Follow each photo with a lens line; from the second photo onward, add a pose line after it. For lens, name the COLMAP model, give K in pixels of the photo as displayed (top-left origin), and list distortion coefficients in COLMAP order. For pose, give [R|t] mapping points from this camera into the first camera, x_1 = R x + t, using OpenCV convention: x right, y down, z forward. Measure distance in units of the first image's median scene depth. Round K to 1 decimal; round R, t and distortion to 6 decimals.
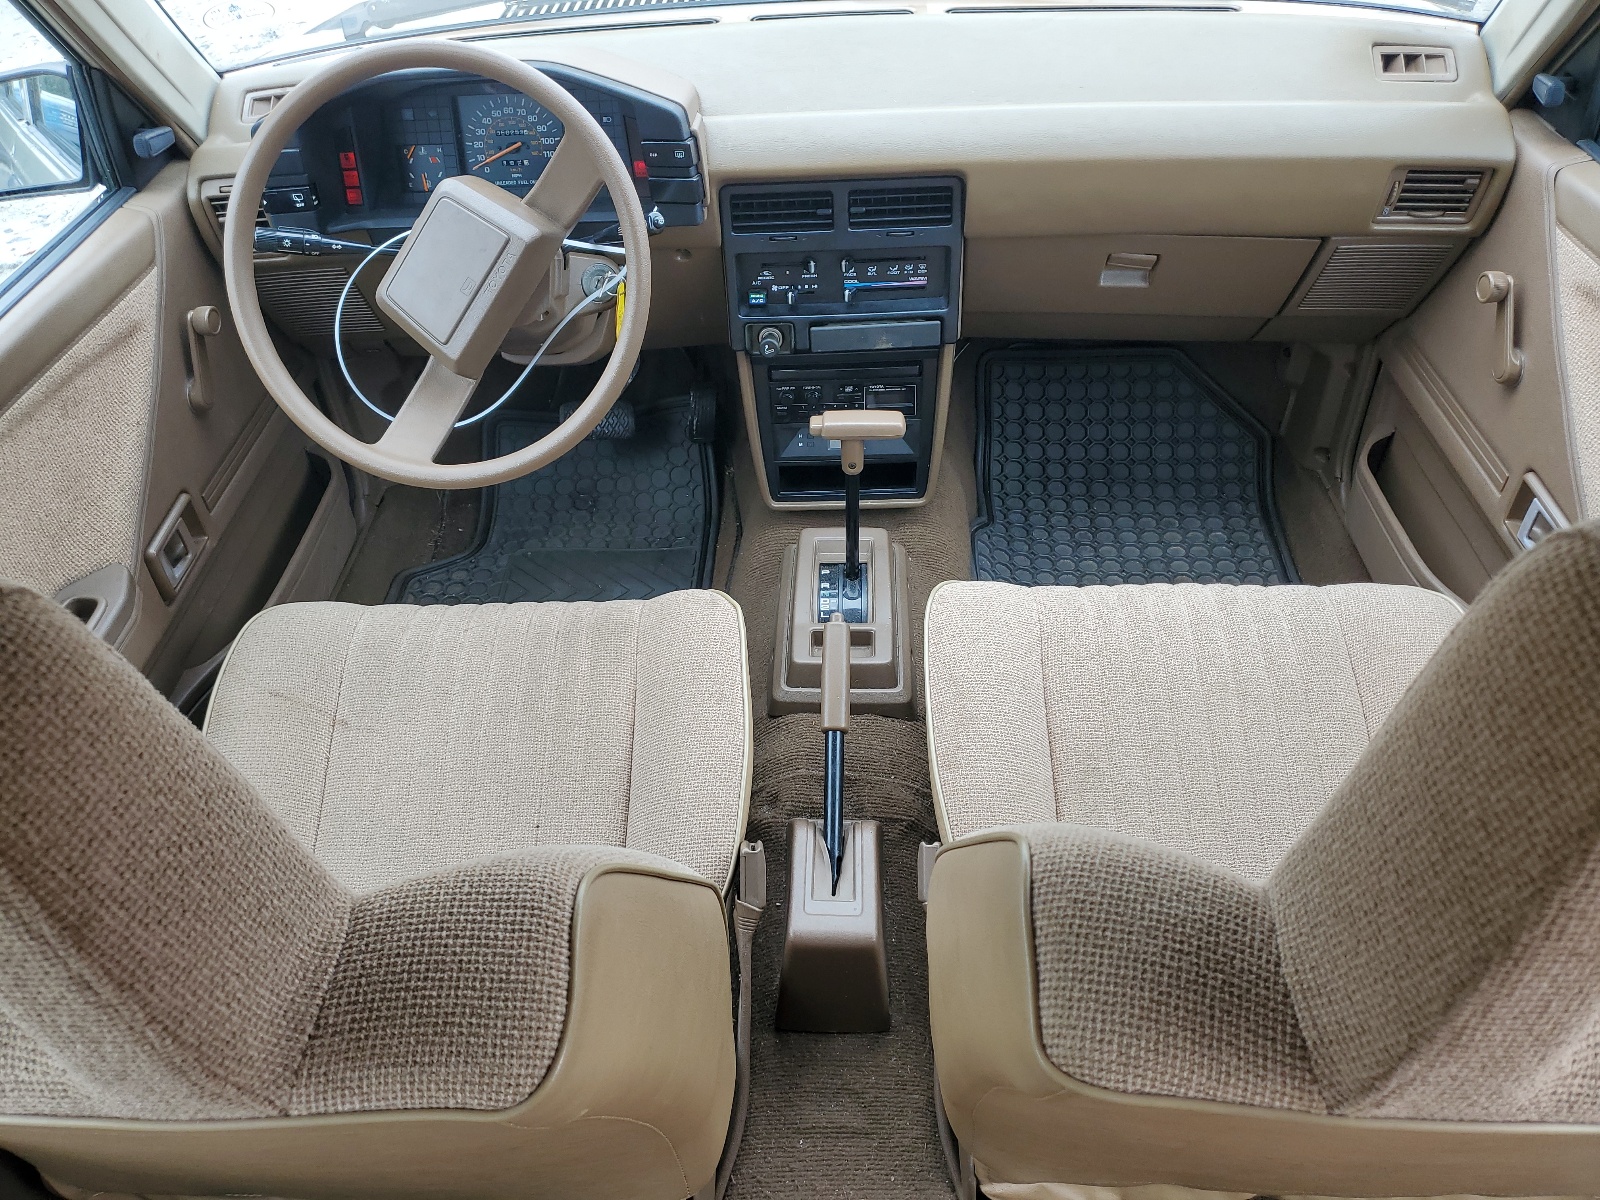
lens RADIAL K [[1222.1, 0, 797.3], [0, 1222.1, 599.4], [0, 0, 1]] dist [-0.016184, -0.004075]
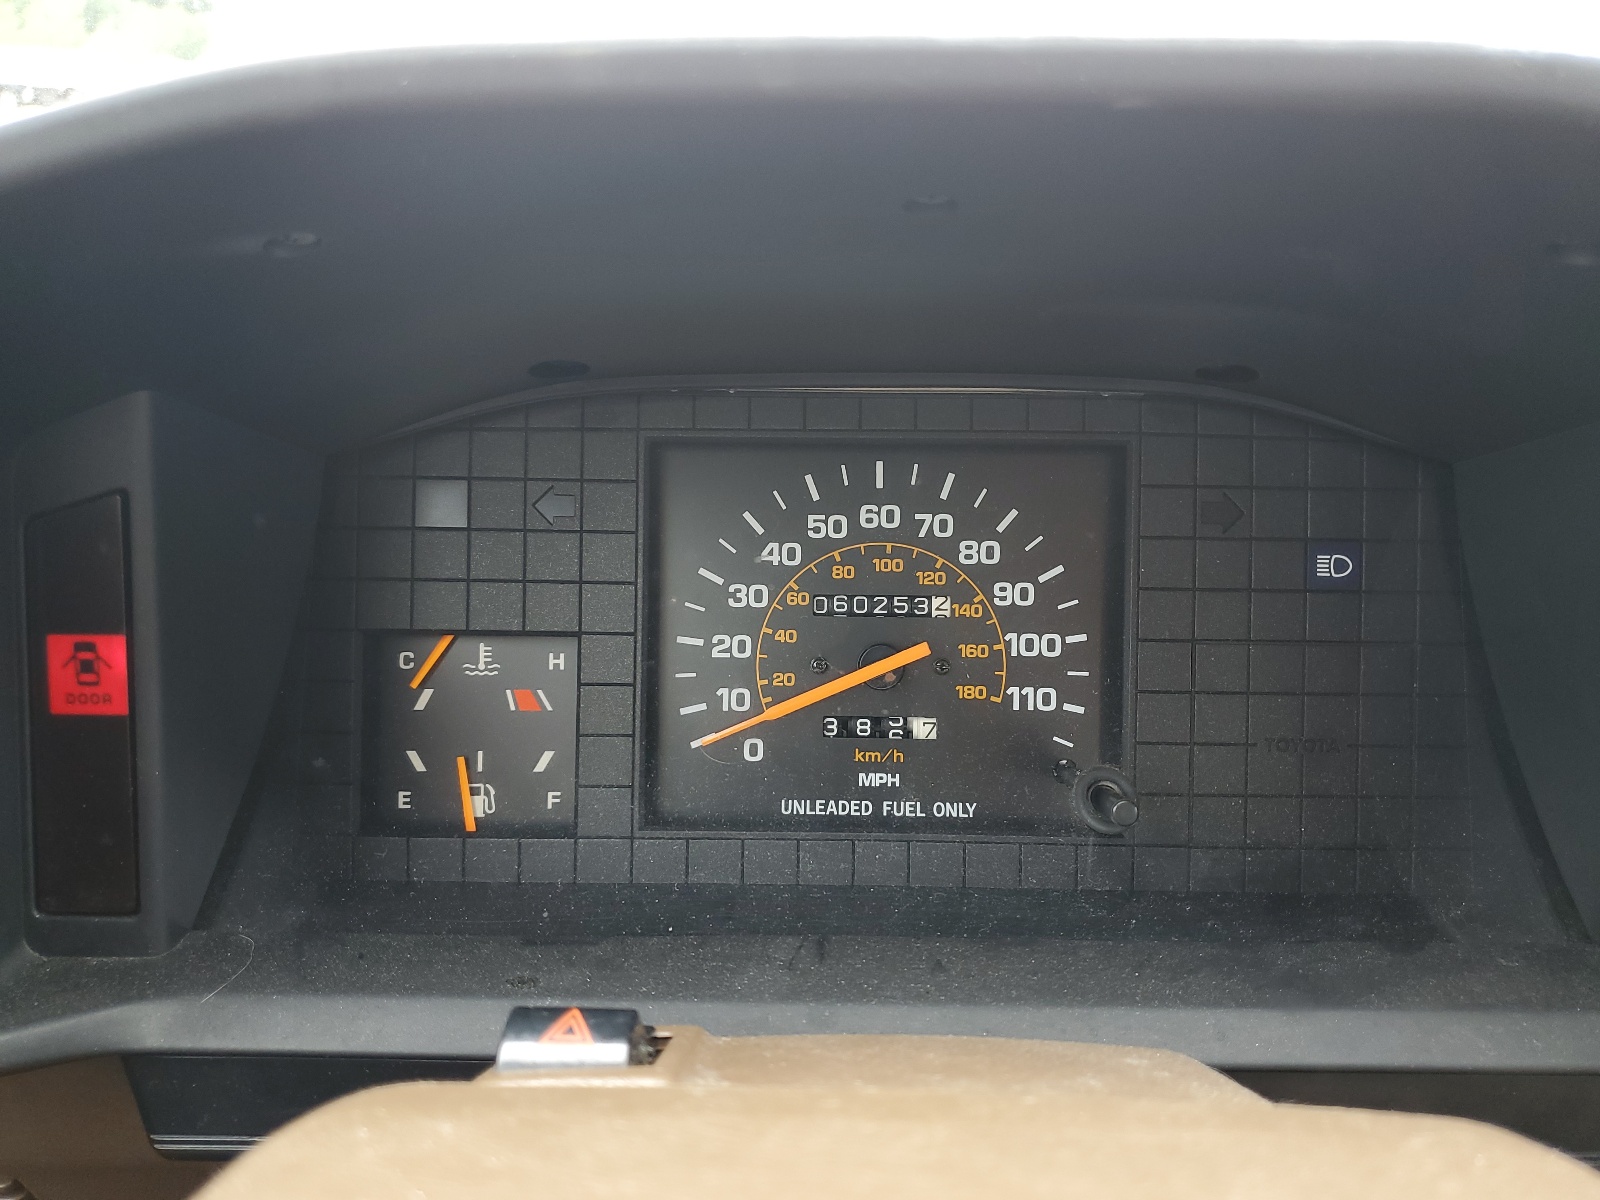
lens RADIAL K [[1222.1, 0, 800.1], [0, 1222.1, 603.9], [0, 0, 1]] dist [-0.016184, -0.004075]
pose [[0.996381, 0.046517, 0.071144, -0.266613], [-0.011425, 0.902669, -0.430184, -0.282033], [-0.084231, 0.427814, 0.899933, 0.789102]]
